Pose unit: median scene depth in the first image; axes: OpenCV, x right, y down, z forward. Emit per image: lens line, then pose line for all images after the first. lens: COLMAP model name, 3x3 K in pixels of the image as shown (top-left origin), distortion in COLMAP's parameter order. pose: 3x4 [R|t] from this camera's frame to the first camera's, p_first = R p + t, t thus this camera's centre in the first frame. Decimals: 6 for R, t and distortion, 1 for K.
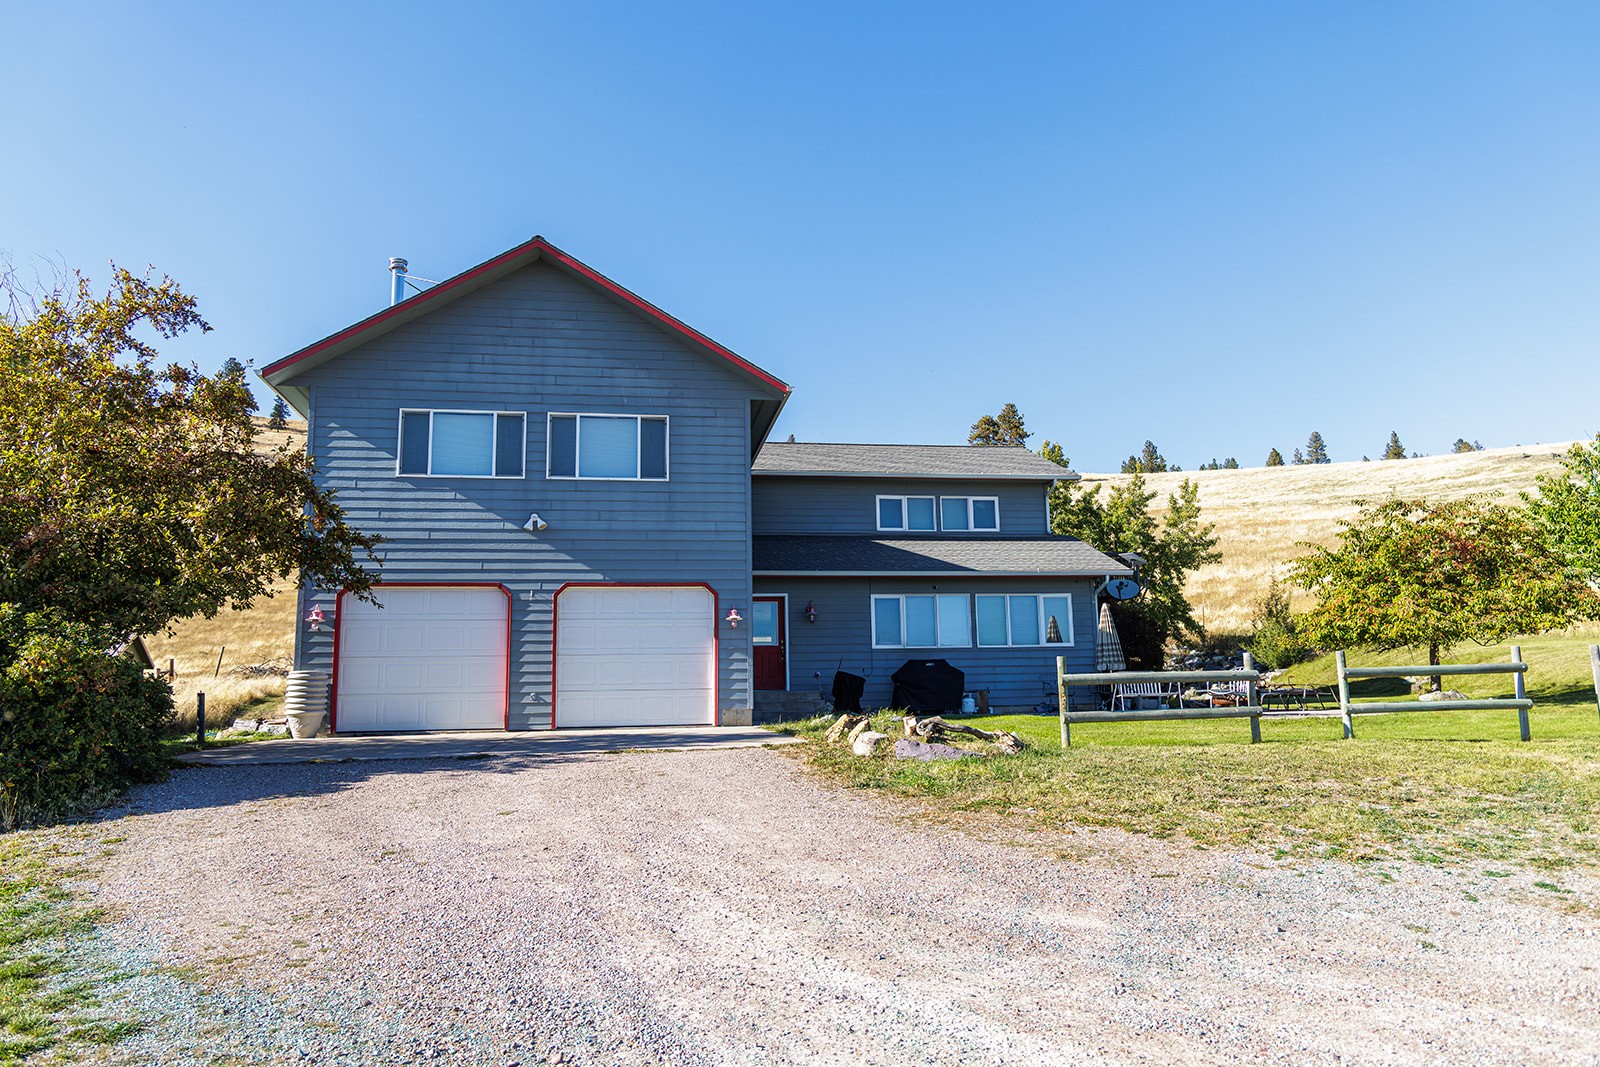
lens RADIAL K [[1104.4, 0, 806.9], [0, 1104.4, 533.0], [0, 0, 1]] dist [0.032920, -0.010939]
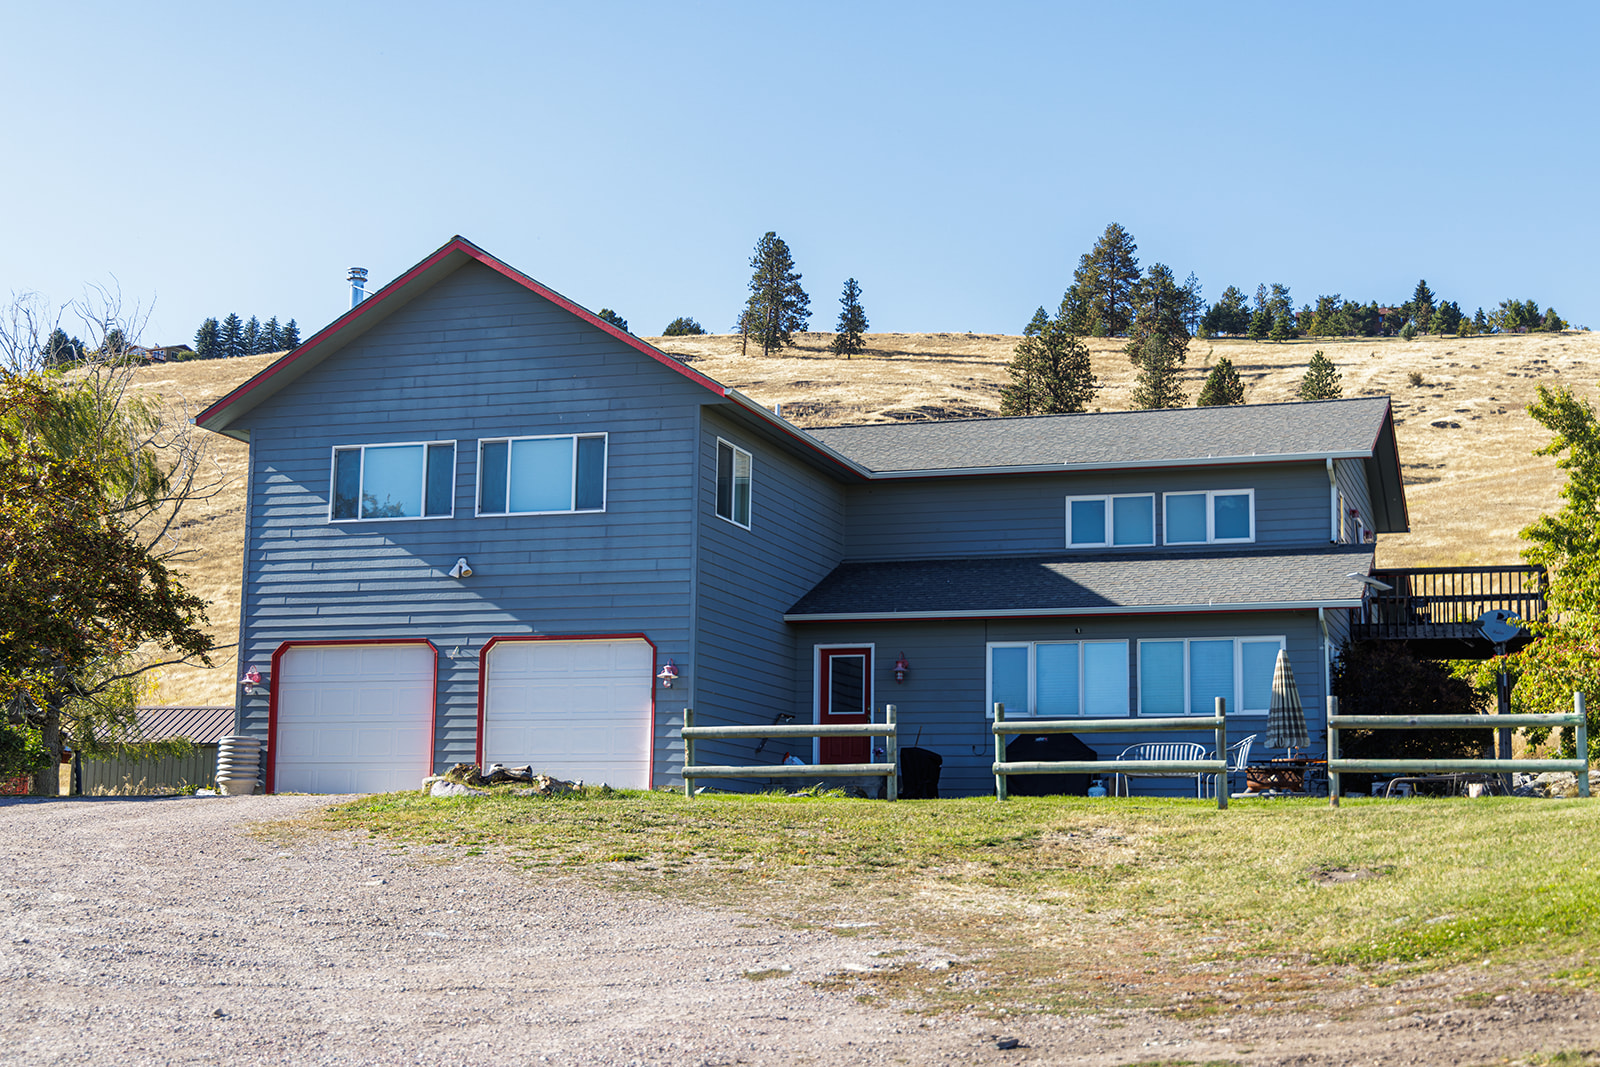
lens RADIAL K [[2263.4, 0, 799.2], [0, 2263.4, 544.9], [0, 0, 1]] dist [0.091887, 0.000000]
pose [[0.889191, -0.038362, -0.455926, 0.786579], [0.042988, 0.999076, -0.000224, -0.015659], [0.455513, -0.019400, 0.890018, -0.454089]]
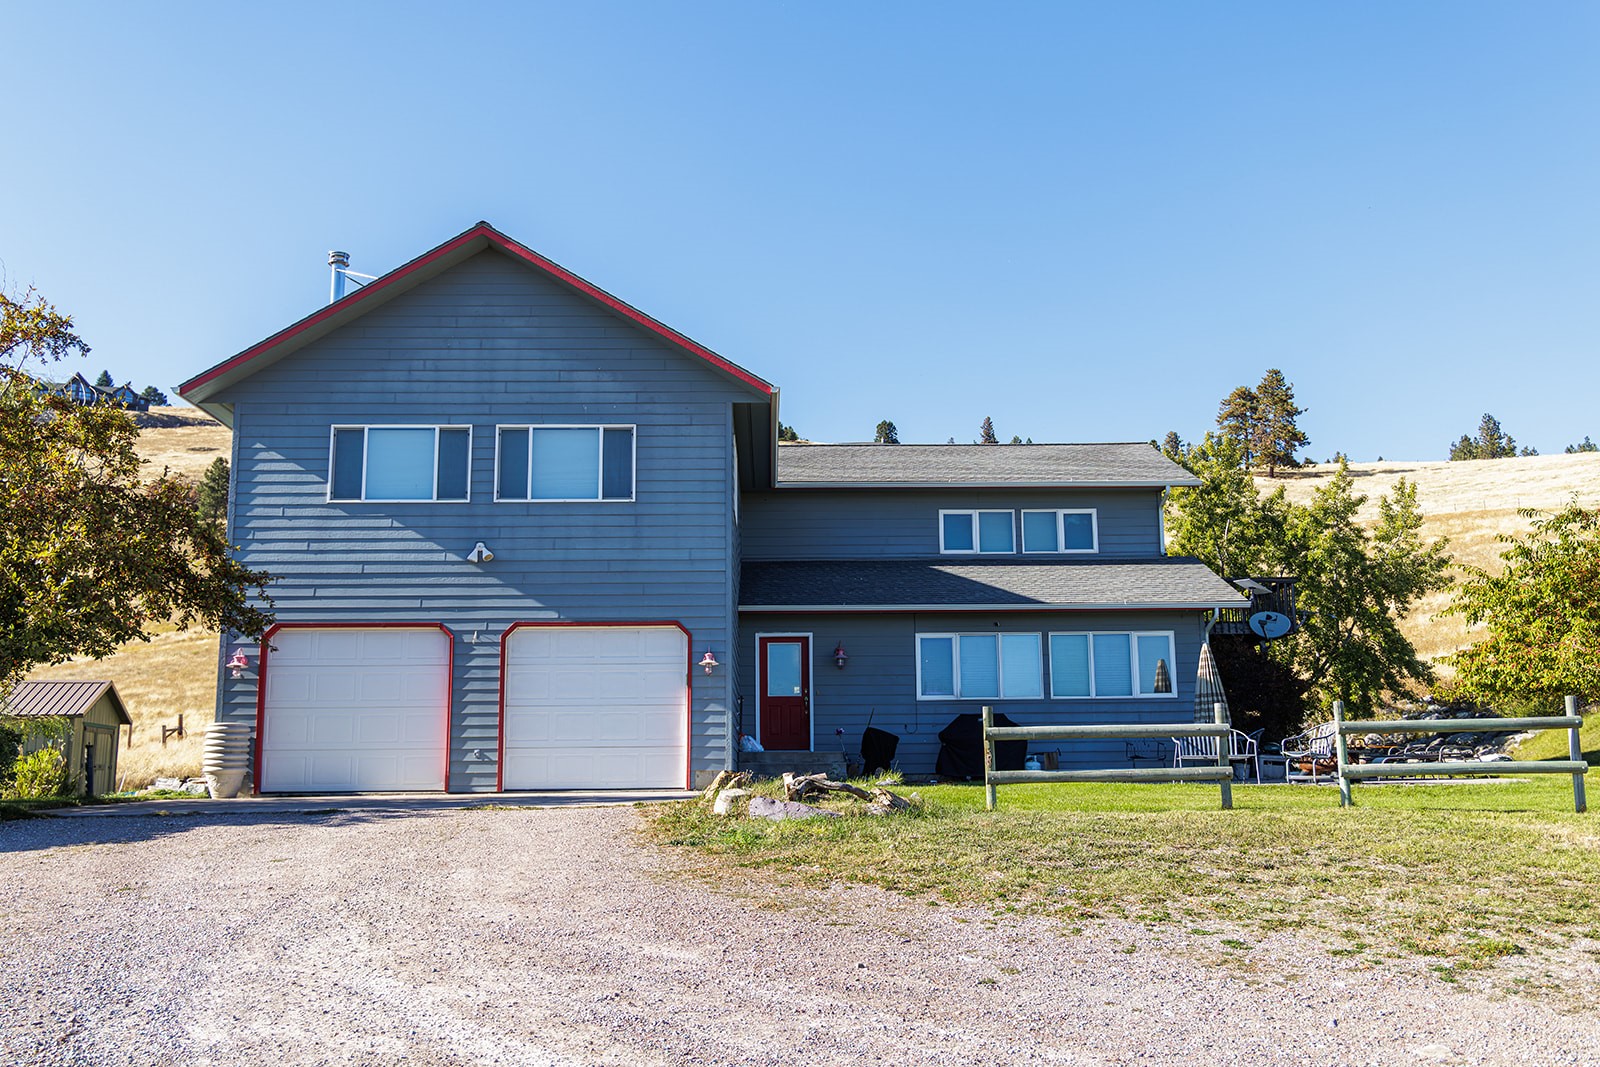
lens RADIAL K [[1462.5, 0, 802.6], [0, 1462.5, 540.9], [0, 0, 1]] dist [0.048387, 0.000000]
pose [[0.989991, -0.013555, -0.140479, 0.161800], [0.012646, 0.999893, -0.007367, -0.006876], [0.140564, 0.005517, 0.990056, -0.098000]]
